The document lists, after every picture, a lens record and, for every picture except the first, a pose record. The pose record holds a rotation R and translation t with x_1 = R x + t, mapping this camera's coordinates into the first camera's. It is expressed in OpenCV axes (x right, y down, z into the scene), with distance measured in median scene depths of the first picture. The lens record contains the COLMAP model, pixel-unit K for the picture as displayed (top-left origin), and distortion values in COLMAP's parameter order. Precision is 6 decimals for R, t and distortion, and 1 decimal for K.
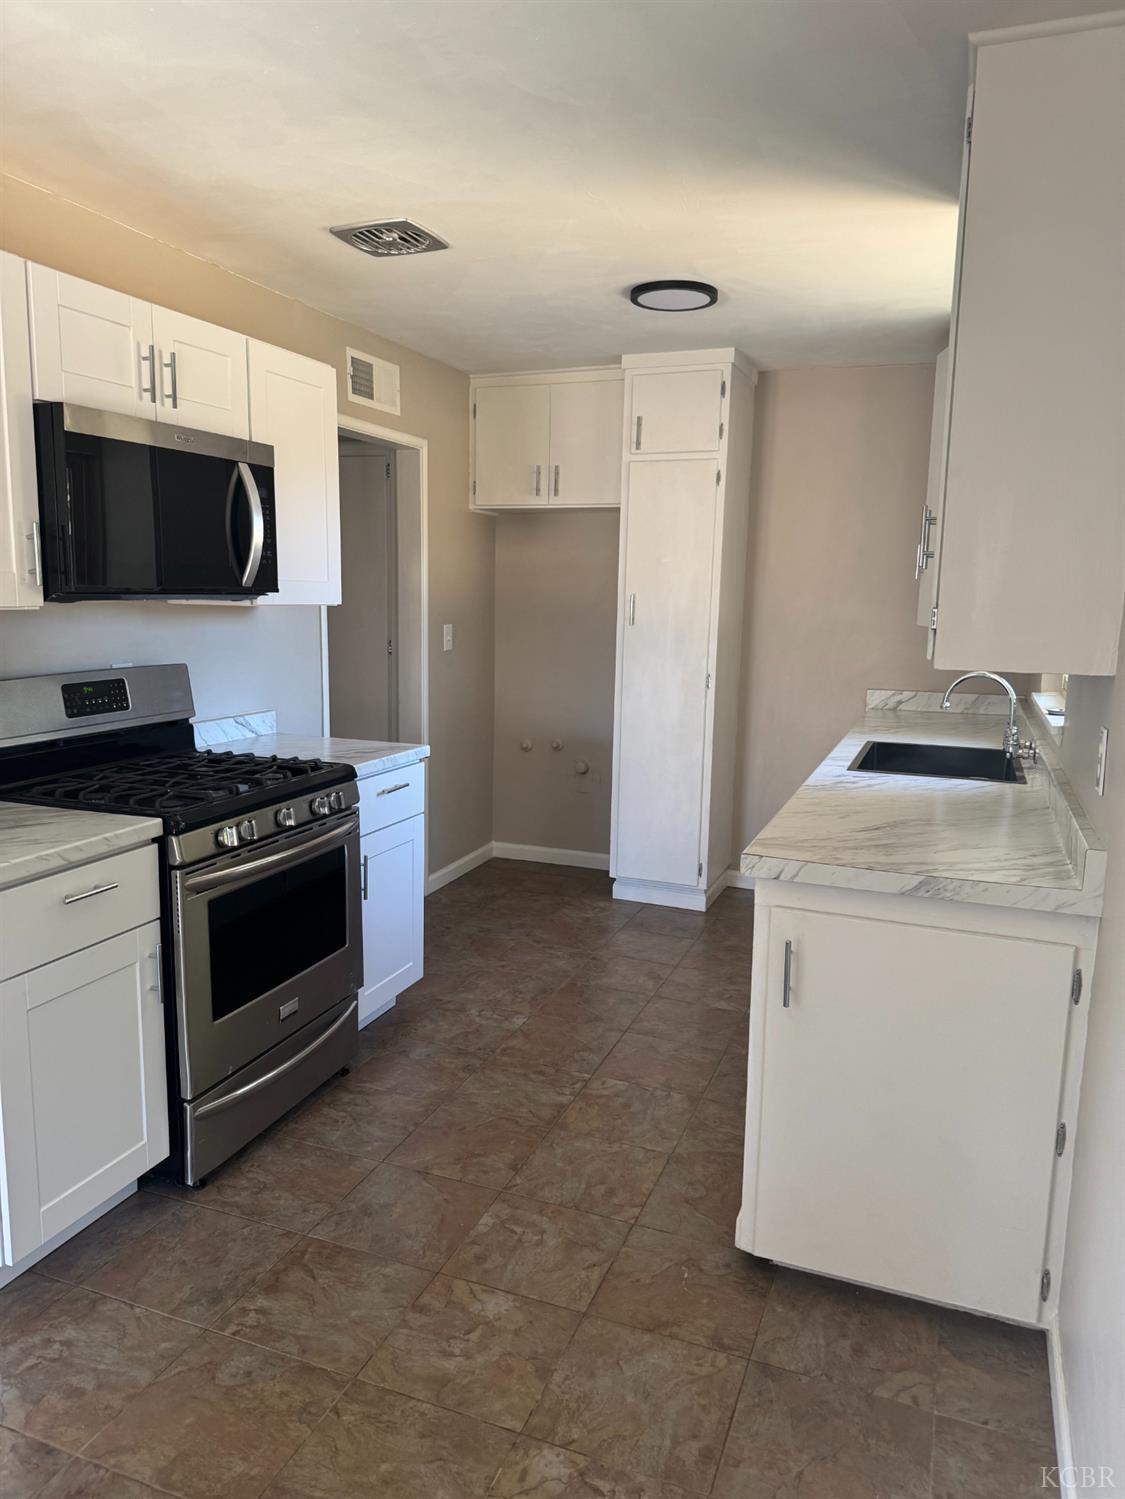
lens RADIAL K [[1060.5, 0, 556.4], [0, 1060.5, 751.8], [0, 0, 1]] dist [0.032570, -0.040918]
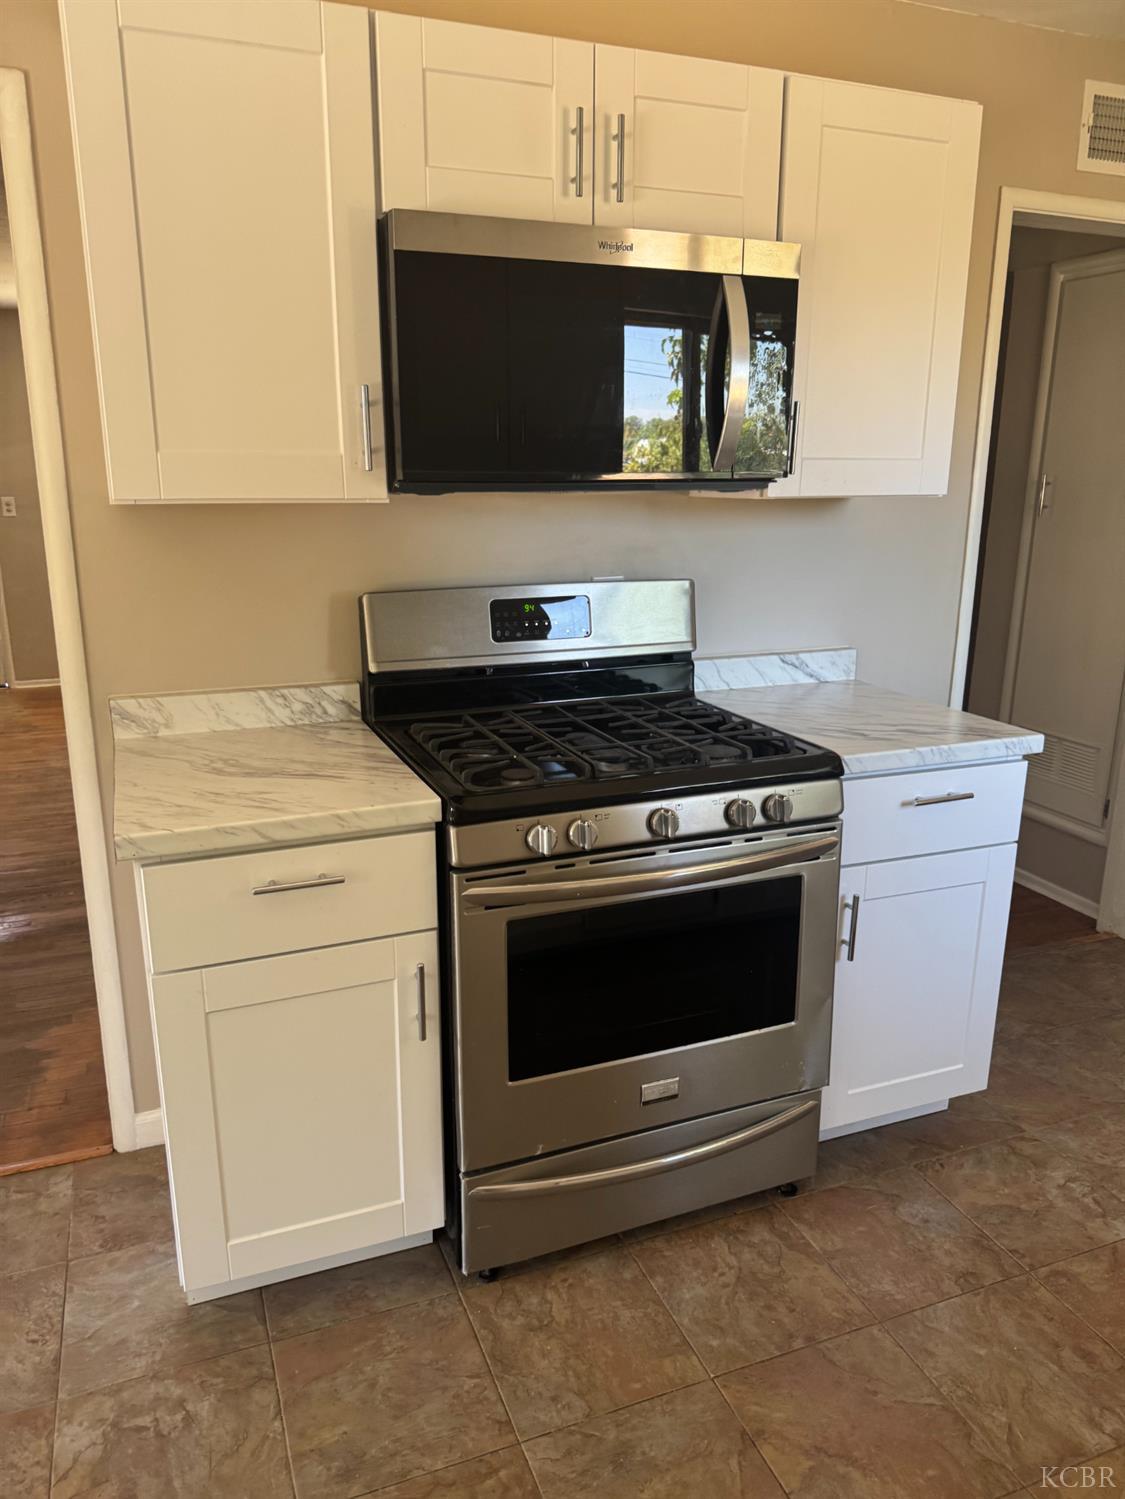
lens RADIAL K [[1060.5, 0, 555.2], [0, 1060.5, 758.1], [0, 0, 1]] dist [0.032570, -0.040918]
pose [[0.672706, 0.176011, -0.718670, 0.164455], [-0.103846, 0.984140, 0.143824, -0.064779], [0.732586, -0.022120, 0.680315, 0.486546]]
